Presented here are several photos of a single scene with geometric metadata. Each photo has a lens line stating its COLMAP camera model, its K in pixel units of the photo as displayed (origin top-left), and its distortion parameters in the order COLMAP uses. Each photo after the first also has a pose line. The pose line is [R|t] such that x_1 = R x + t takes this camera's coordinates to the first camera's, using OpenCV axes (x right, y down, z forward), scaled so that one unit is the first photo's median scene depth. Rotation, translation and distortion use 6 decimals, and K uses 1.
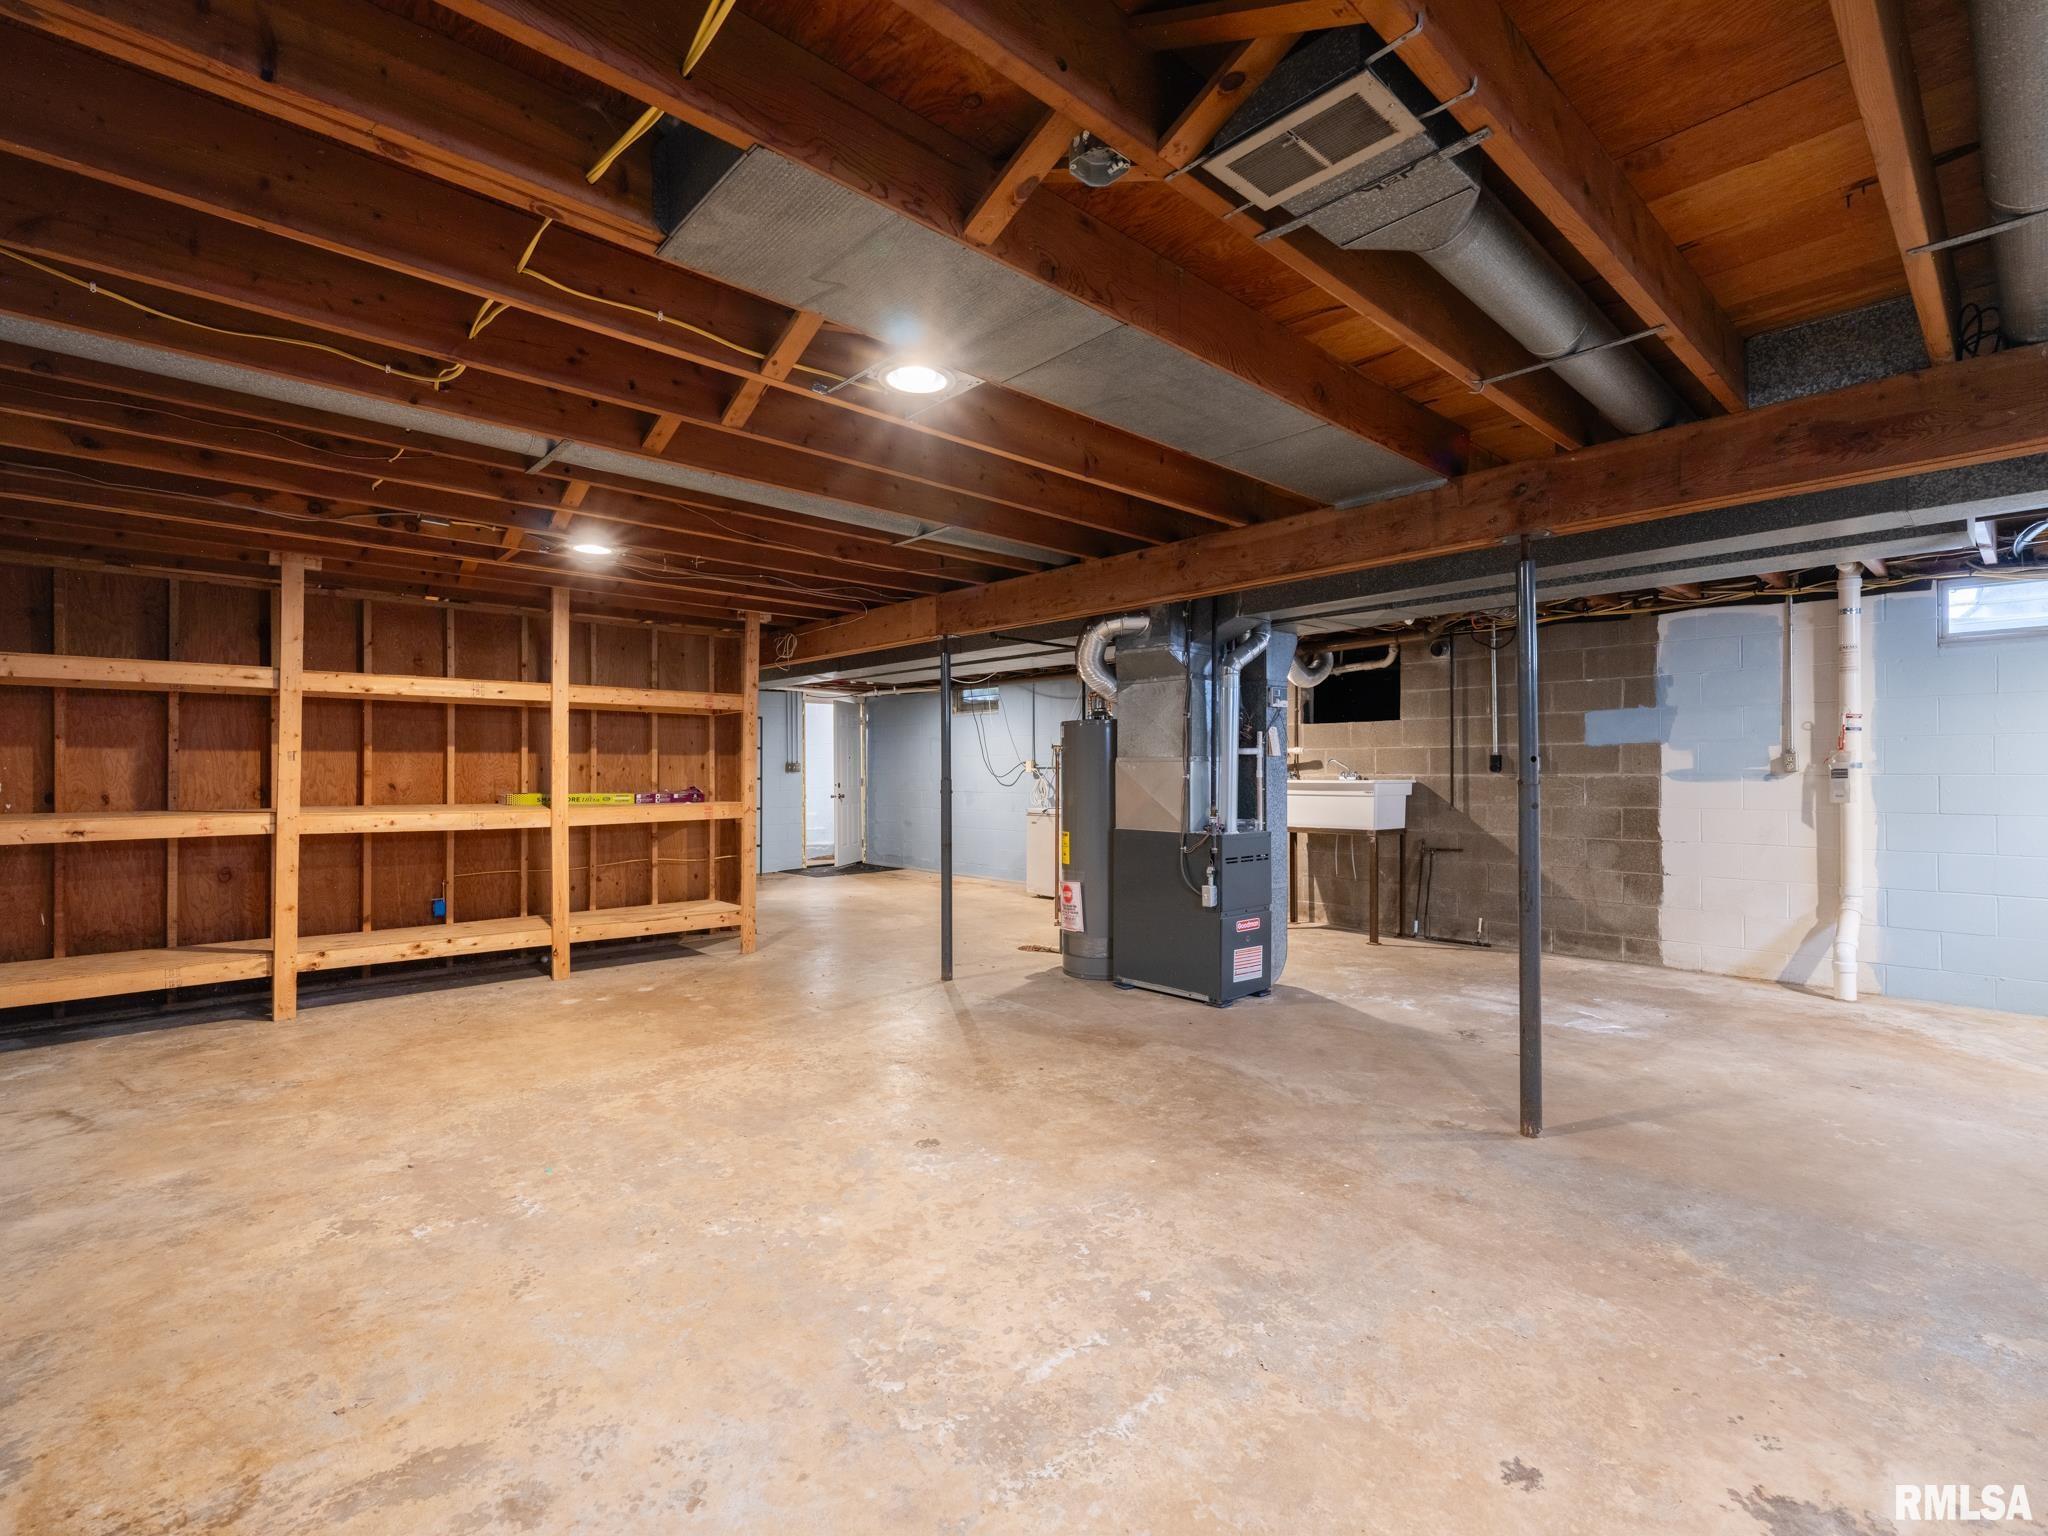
lens RADIAL K [[946.4, 0, 1032.7], [0, 946.4, 768.6], [0, 0, 1]] dist [-0.001243, 0.000524]
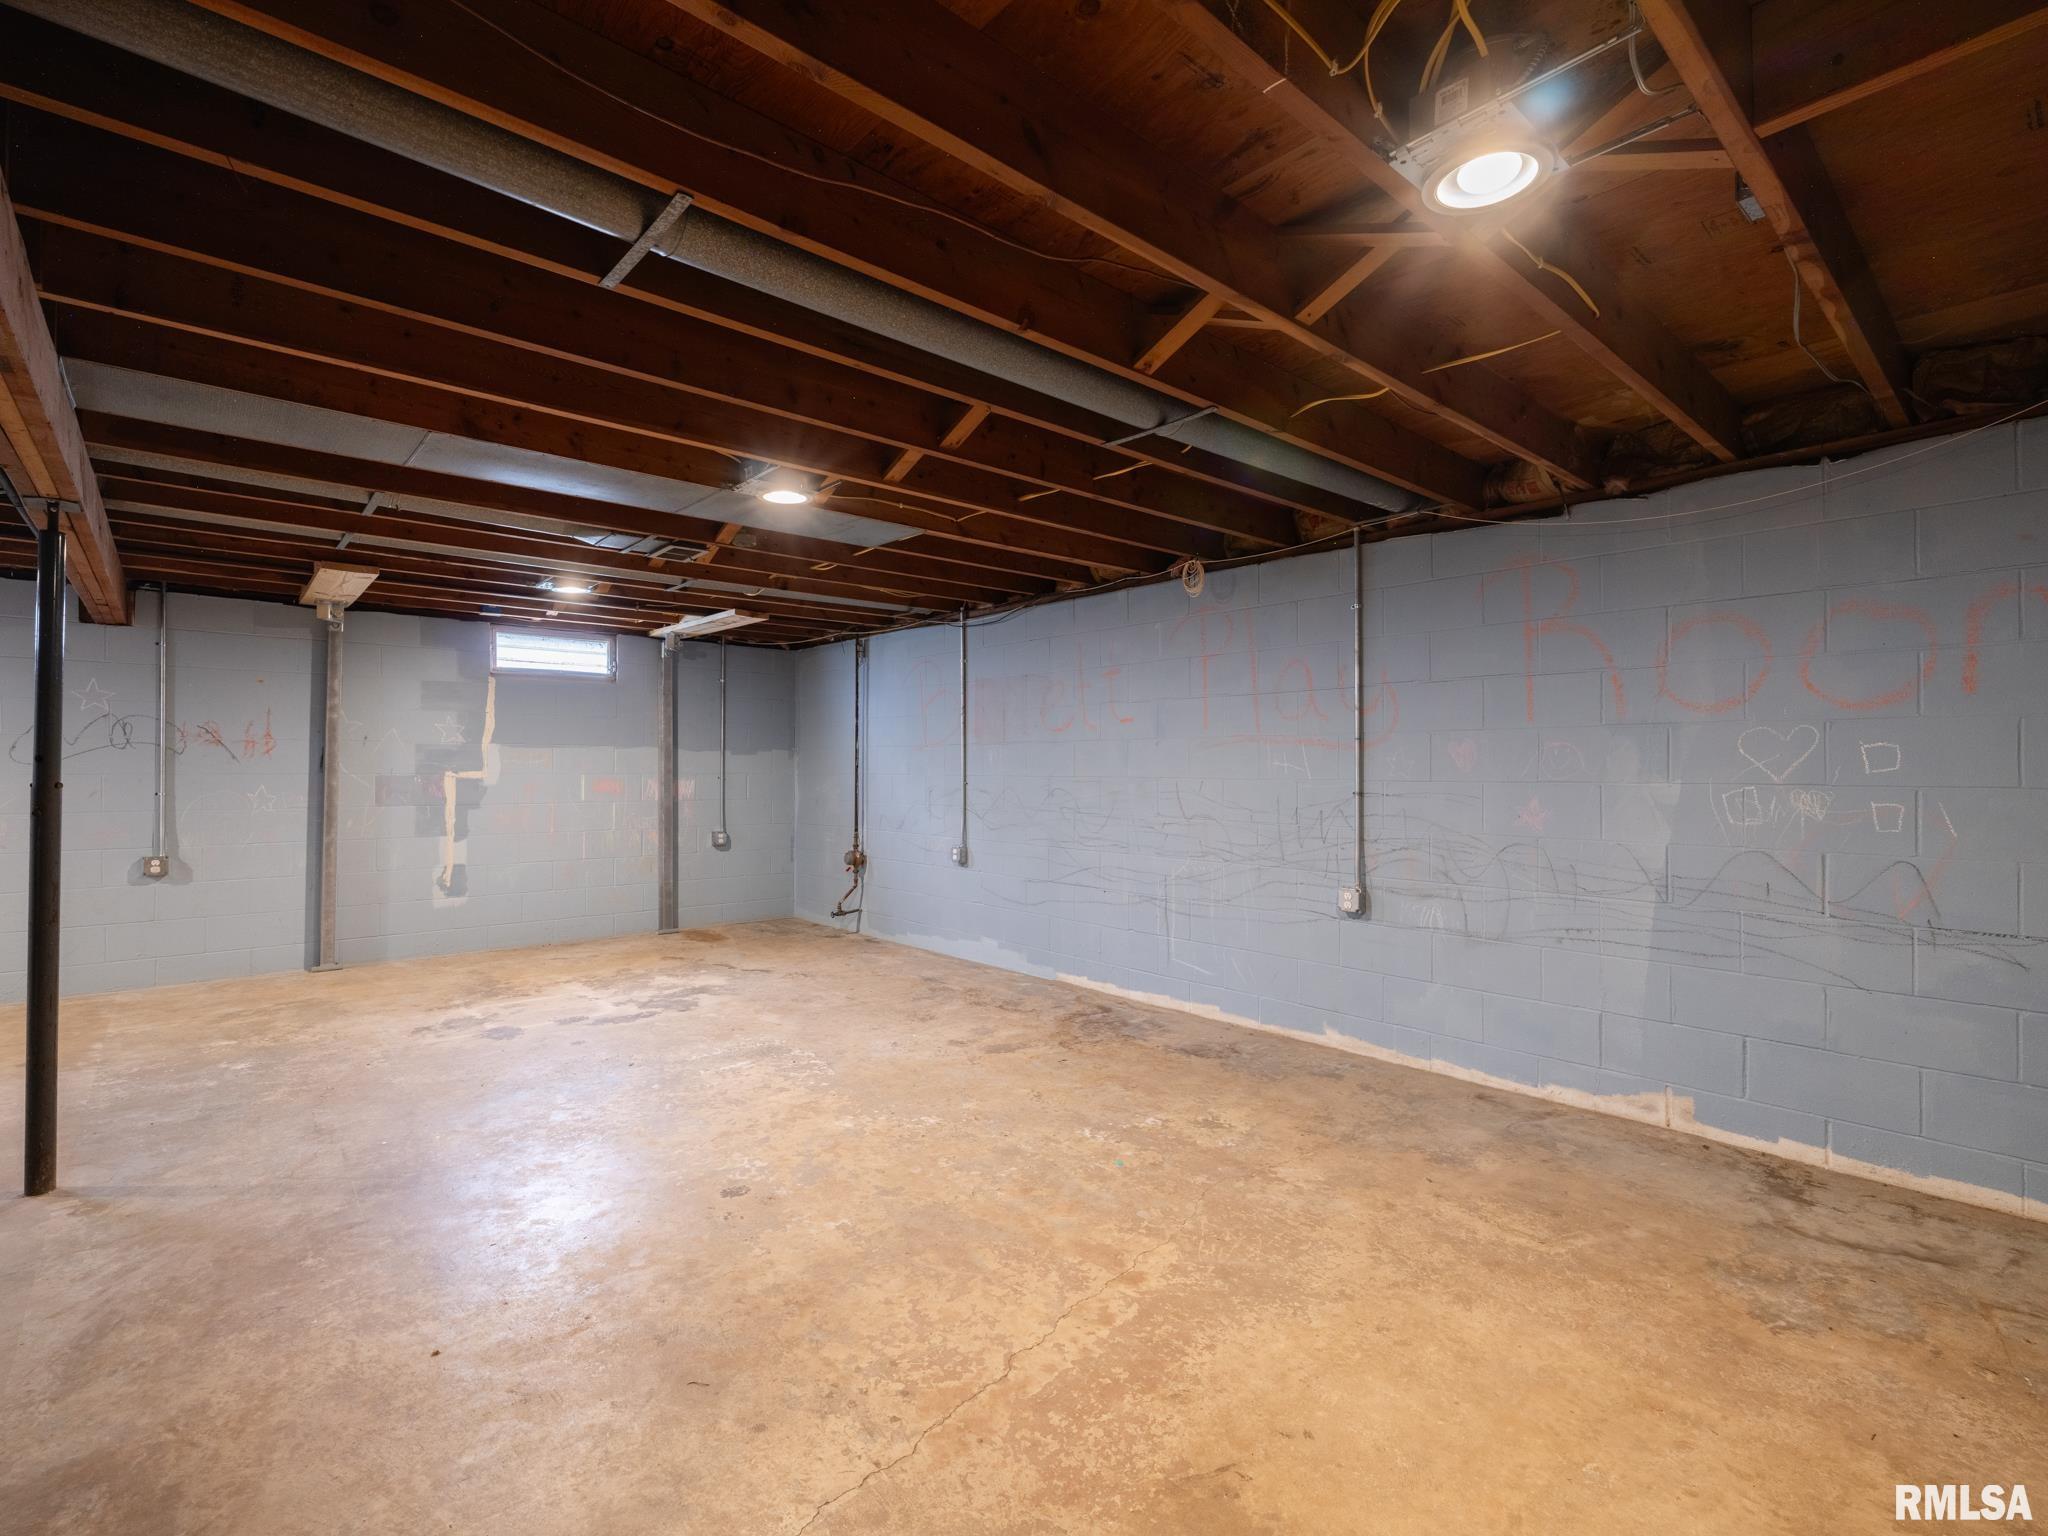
lens RADIAL K [[946.4, 0, 1016.9], [0, 946.4, 763.1], [0, 0, 1]] dist [-0.001243, 0.000524]
pose [[-0.999548, -0.000418, 0.030073, -0.402957], [-0.000651, 0.999970, -0.007752, 0.000988], [-0.030069, -0.007768, -0.999518, 1.888496]]
